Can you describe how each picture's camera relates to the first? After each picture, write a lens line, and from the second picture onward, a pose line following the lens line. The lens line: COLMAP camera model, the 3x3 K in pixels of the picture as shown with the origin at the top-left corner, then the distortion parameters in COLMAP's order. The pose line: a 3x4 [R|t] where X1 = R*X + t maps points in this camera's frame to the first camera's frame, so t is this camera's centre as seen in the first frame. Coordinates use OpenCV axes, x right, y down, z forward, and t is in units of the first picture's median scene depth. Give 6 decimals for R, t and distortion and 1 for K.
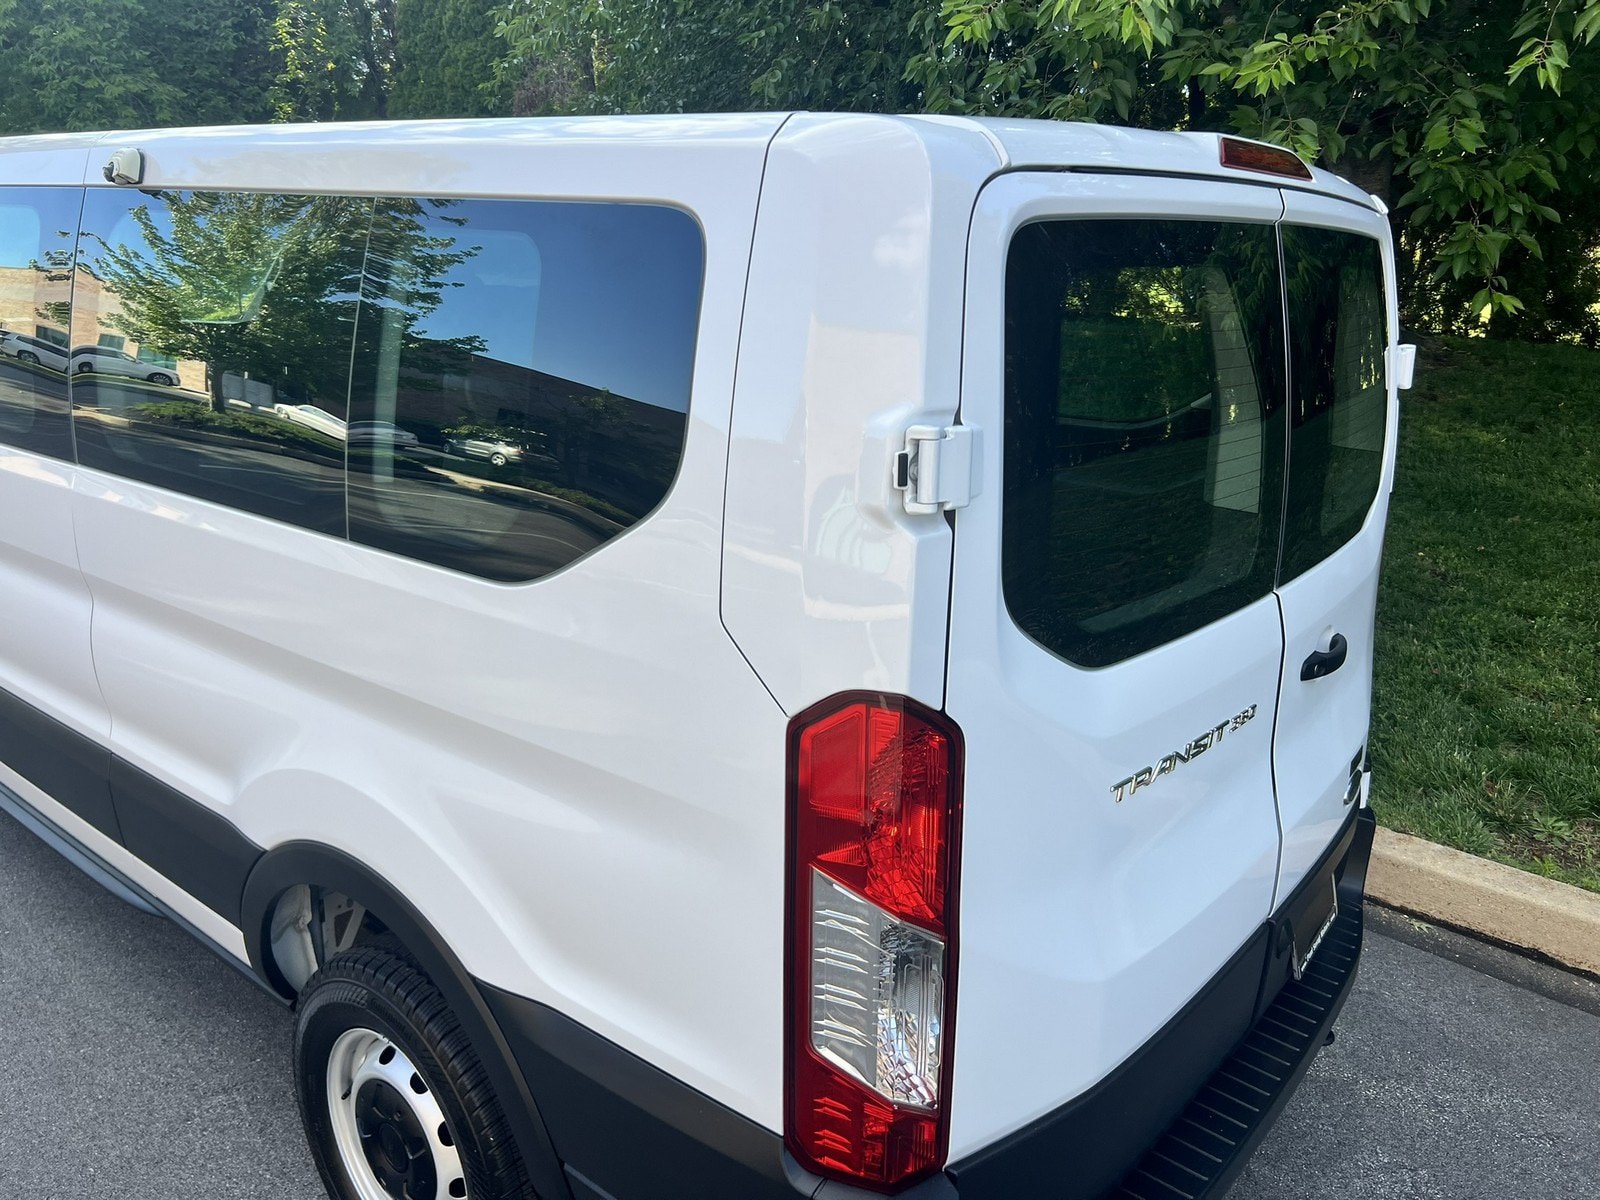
lens RADIAL K [[1208.3, 0, 809.0], [0, 1208.3, 597.0], [0, 0, 1]] dist [0.045388, -0.049698]
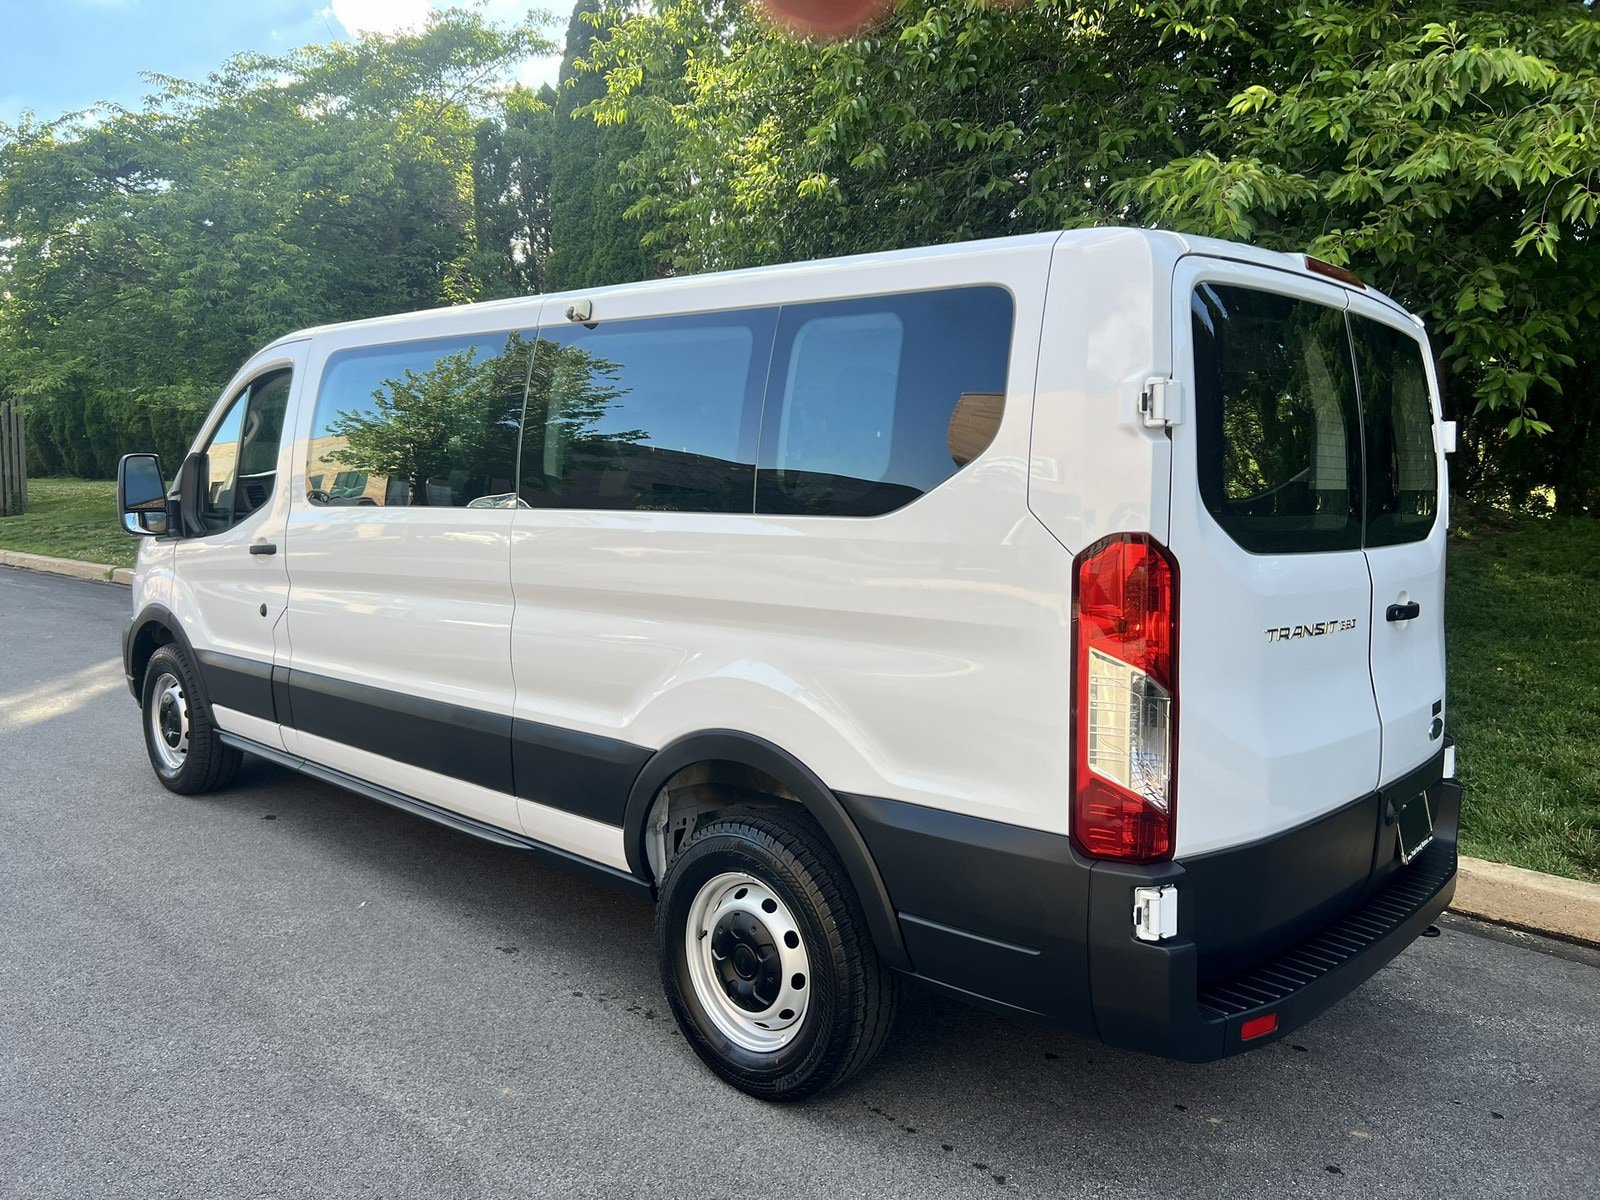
lens RADIAL K [[1208.3, 0, 799.6], [0, 1208.3, 593.1], [0, 0, 1]] dist [0.045388, -0.049698]
pose [[0.997715, -0.007370, -0.067153, -0.163367], [-0.005350, 0.982291, -0.187286, 0.266969], [0.067344, 0.187217, 0.980007, -0.395824]]
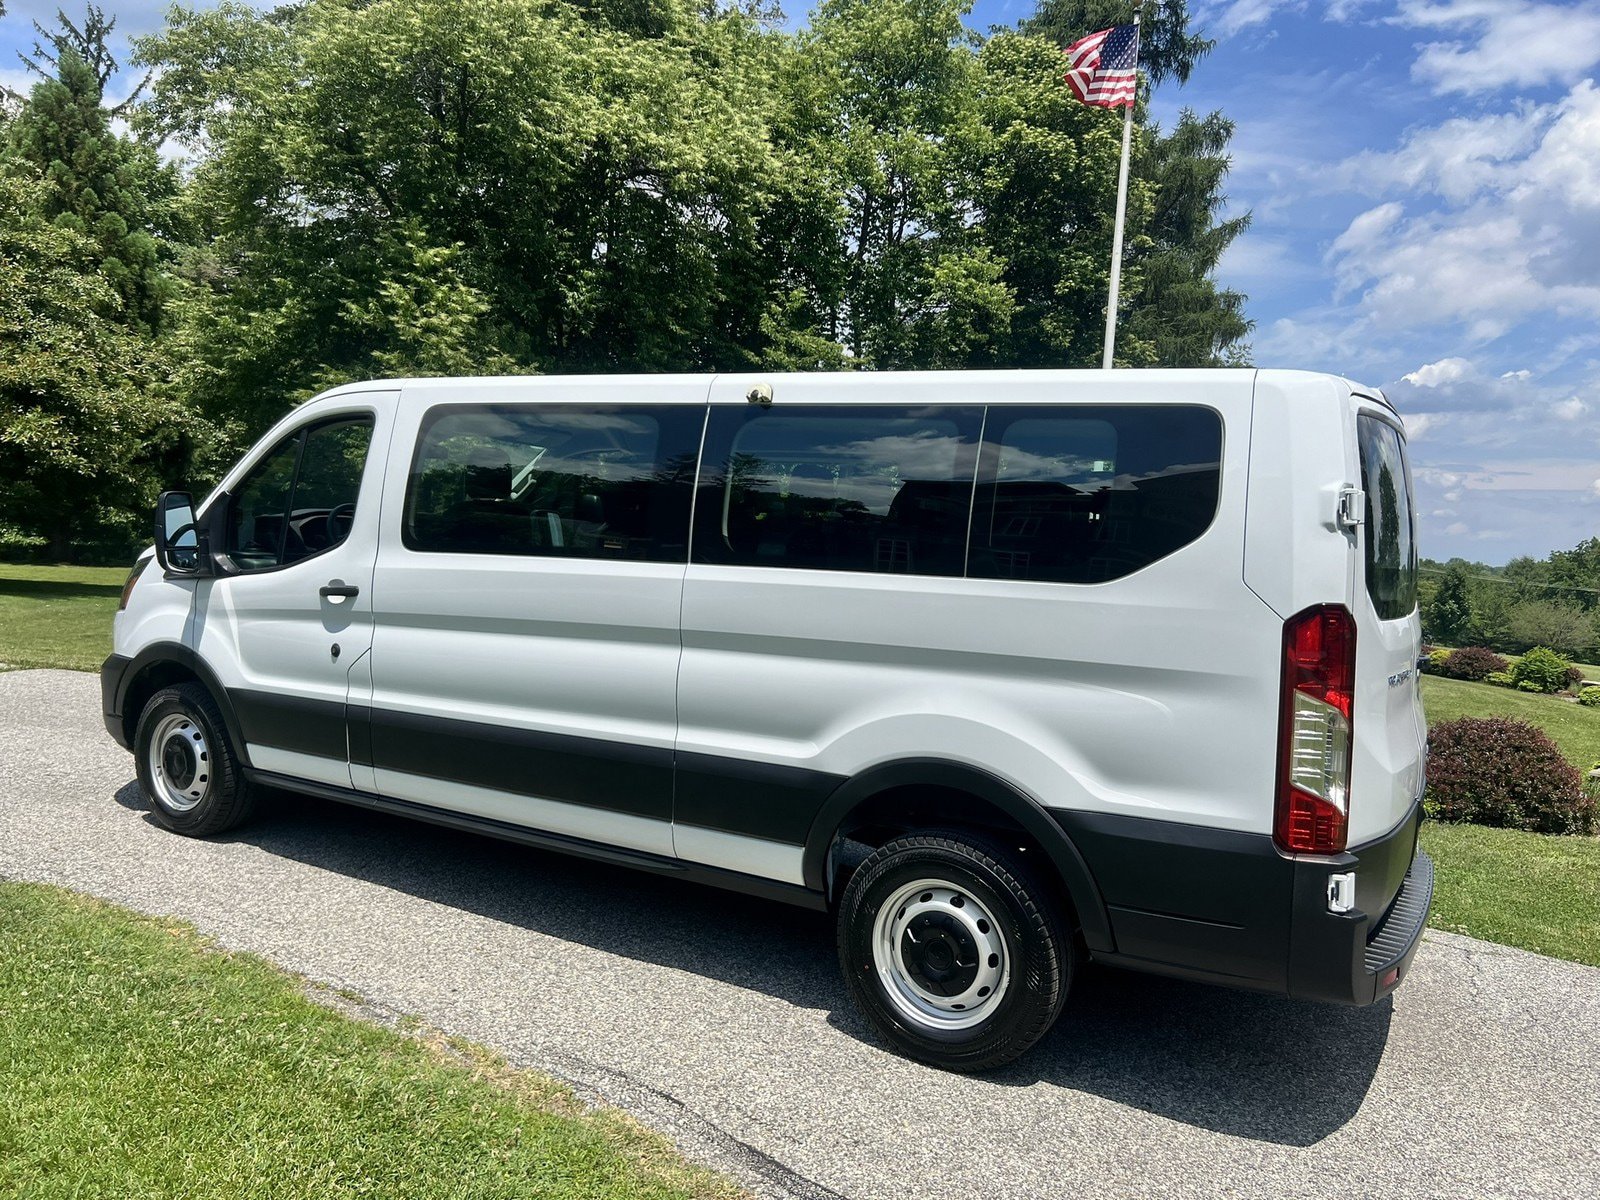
lens RADIAL K [[1208.3, 0, 794.2], [0, 1208.3, 606.0], [0, 0, 1]] dist [0.045388, -0.049698]
pose [[0.989566, 0.007136, 0.143903, -0.698530], [0.022714, 0.978557, -0.204720, 0.289392], [-0.142279, 0.205852, 0.968185, -0.600749]]
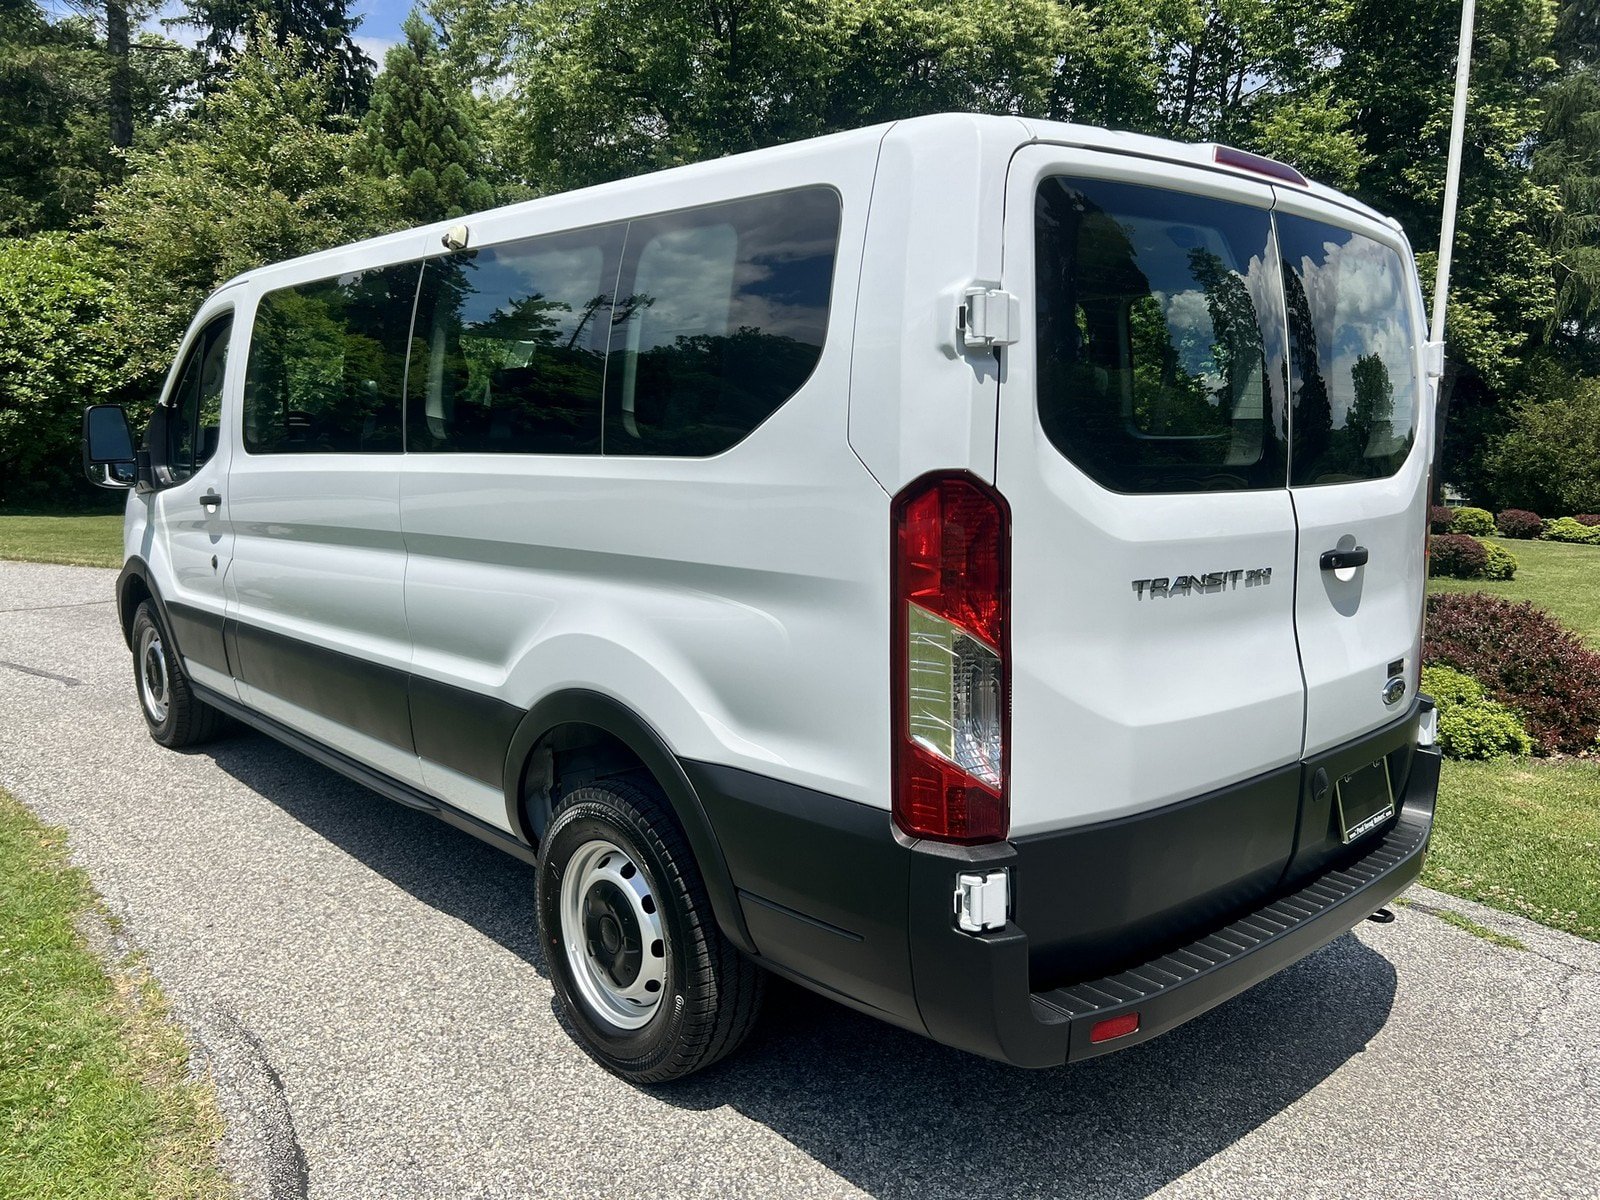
lens RADIAL K [[1208.3, 0, 792.5], [0, 1208.3, 610.3], [0, 0, 1]] dist [0.045388, -0.049698]
pose [[0.987797, -0.003164, -0.155716, 0.052794], [-0.017587, 0.991133, -0.131705, 0.246948], [0.154751, 0.132837, 0.978982, -0.269372]]
